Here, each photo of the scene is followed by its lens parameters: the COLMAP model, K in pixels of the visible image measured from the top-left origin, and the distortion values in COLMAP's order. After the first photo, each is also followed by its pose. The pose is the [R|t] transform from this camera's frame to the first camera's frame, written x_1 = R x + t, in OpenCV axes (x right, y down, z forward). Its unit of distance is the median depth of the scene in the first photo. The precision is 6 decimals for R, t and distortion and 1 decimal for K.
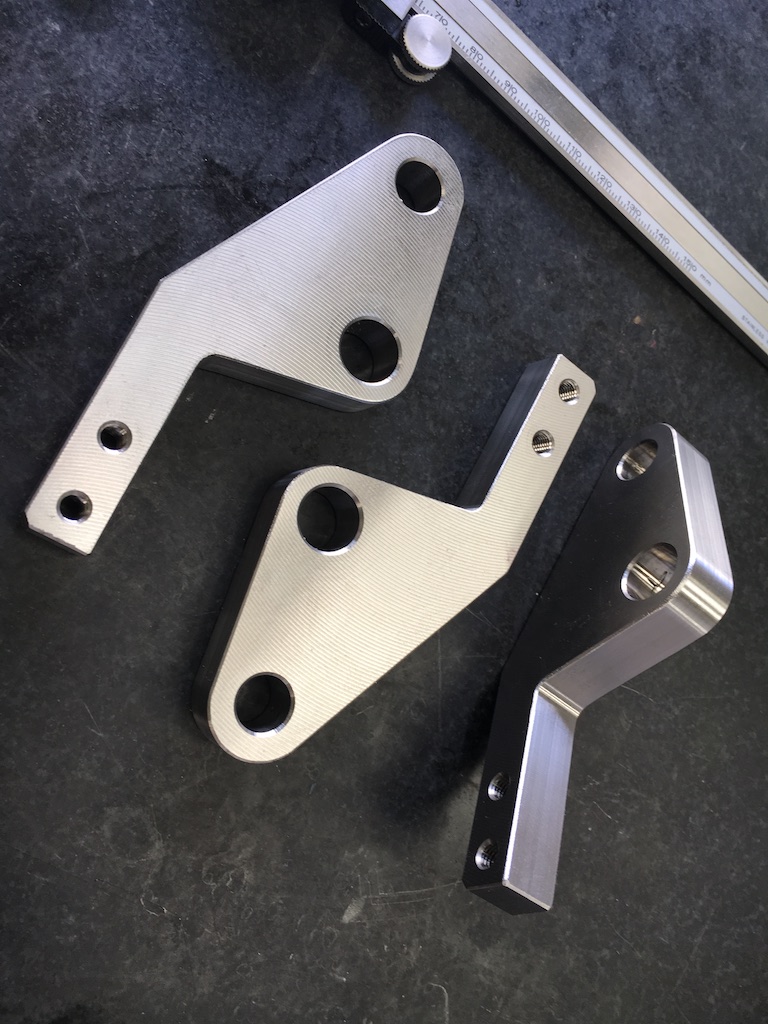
lens RADIAL K [[896.1, 0, 384.0], [0, 896.1, 512.0], [0, 0, 1]] dist [0.075059, -0.141173]
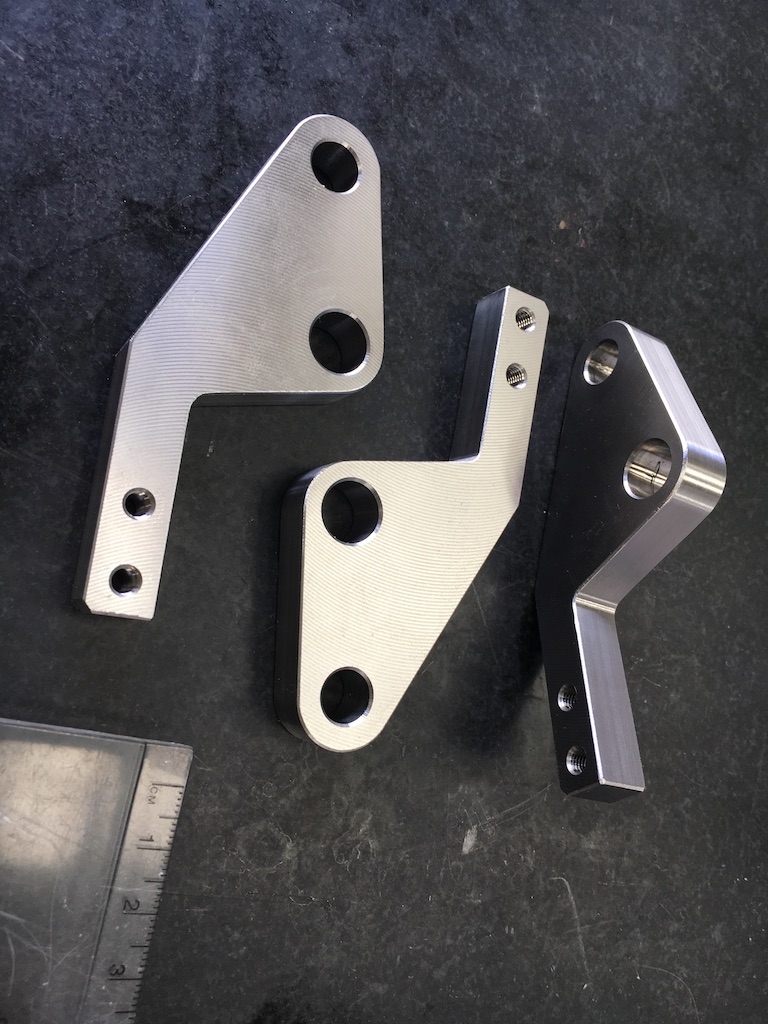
lens RADIAL K [[896.1, 0, 384.0], [0, 896.1, 512.0], [0, 0, 1]] dist [0.075059, -0.141173]
pose [[0.955563, -0.290495, 0.050129, -0.072567], [0.283218, 0.951860, 0.117260, -0.098698], [-0.081779, -0.097852, 0.991835, -0.040345]]
